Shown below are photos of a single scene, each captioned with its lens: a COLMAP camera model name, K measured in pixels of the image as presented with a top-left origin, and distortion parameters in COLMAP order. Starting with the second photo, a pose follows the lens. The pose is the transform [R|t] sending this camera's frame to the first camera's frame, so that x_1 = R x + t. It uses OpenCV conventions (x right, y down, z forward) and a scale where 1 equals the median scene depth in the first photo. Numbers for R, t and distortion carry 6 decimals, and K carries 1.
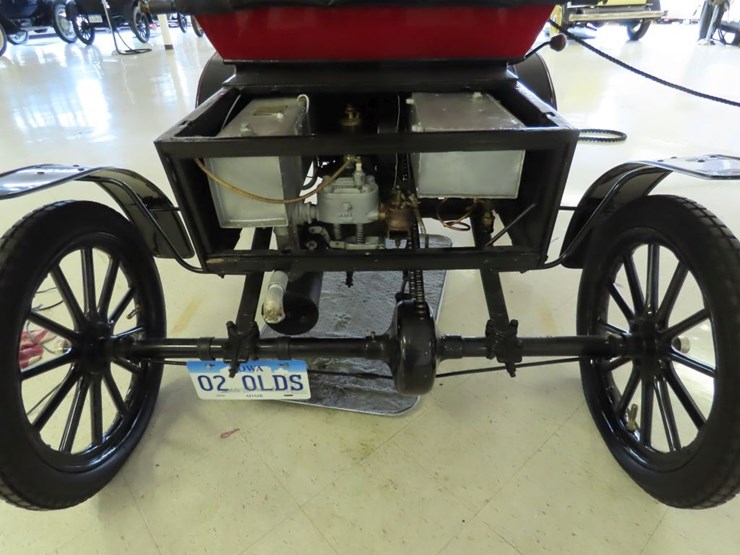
lens RADIAL K [[476.6, 0, 370.0], [0, 476.6, 277.5], [0, 0, 1]] dist [-0.005652, -0.000826]
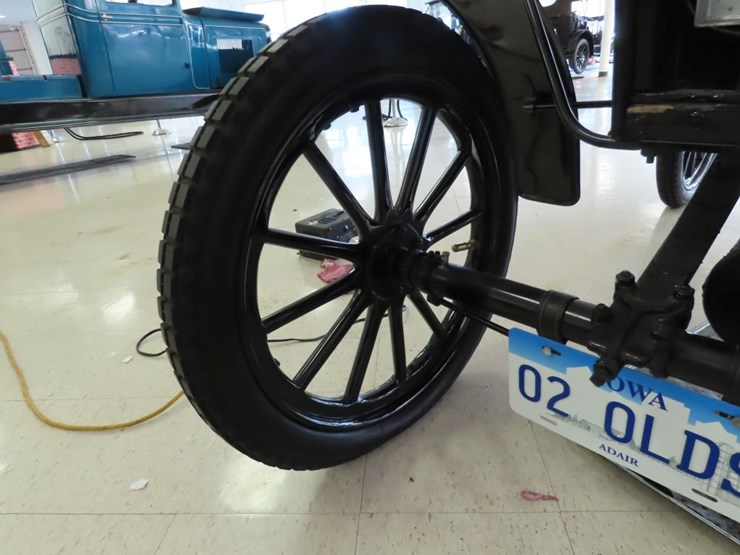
lens RADIAL K [[465.2, 0, 370.0], [0, 465.2, 277.5], [0, 0, 1]] dist [-0.003189, -0.000898]
pose [[0.702467, 0.261343, -0.661996, -0.158998], [-0.321630, 0.946315, 0.032294, 0.149075], [0.634897, 0.190232, 0.748811, 0.476856]]
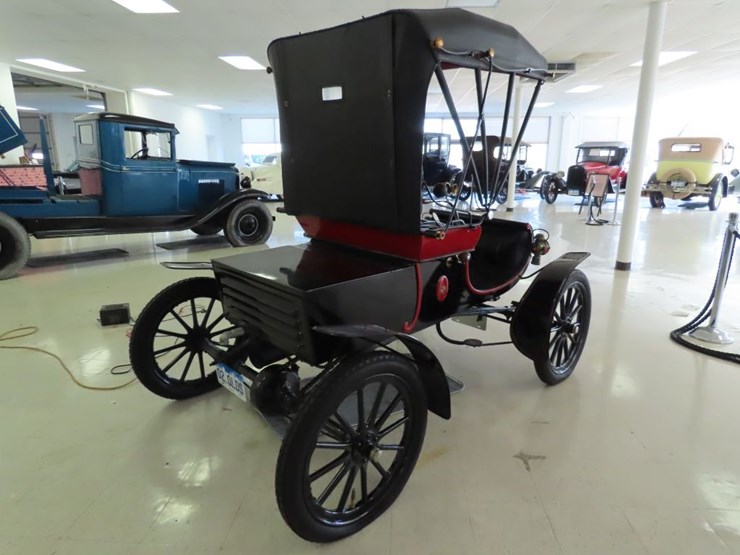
lens RADIAL K [[492.4, 0, 370.0], [0, 492.4, 277.5], [0, 0, 1]] dist [0.005051, 0.001537]
pose [[0.690940, 0.205049, -0.693222, 1.485696], [-0.399653, 0.907411, -0.129933, -0.138979], [0.602394, 0.366824, 0.708915, -0.276057]]
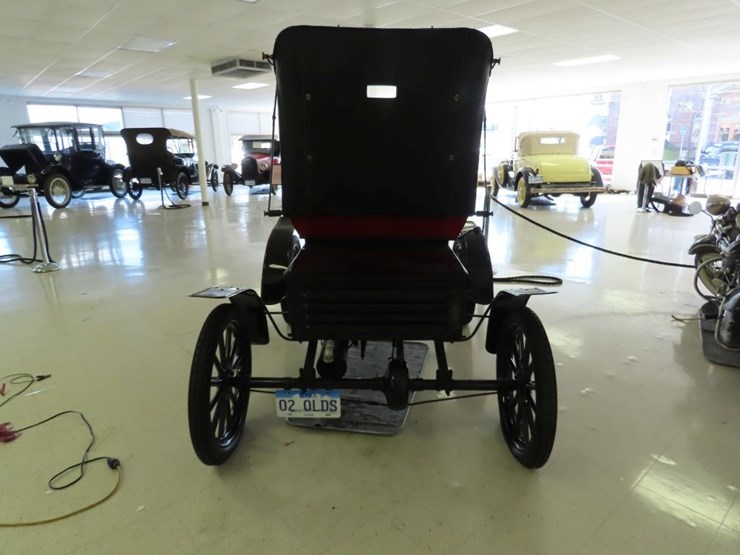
lens RADIAL K [[489.8, 0, 376.4], [0, 489.8, 276.1], [0, 0, 1]] dist [0.000683, 0.001906]
pose [[0.999706, 0.019374, 0.014569, -0.027661], [-0.014321, 0.956971, -0.289831, 0.280519], [-0.019558, 0.289537, 0.956967, -0.905294]]
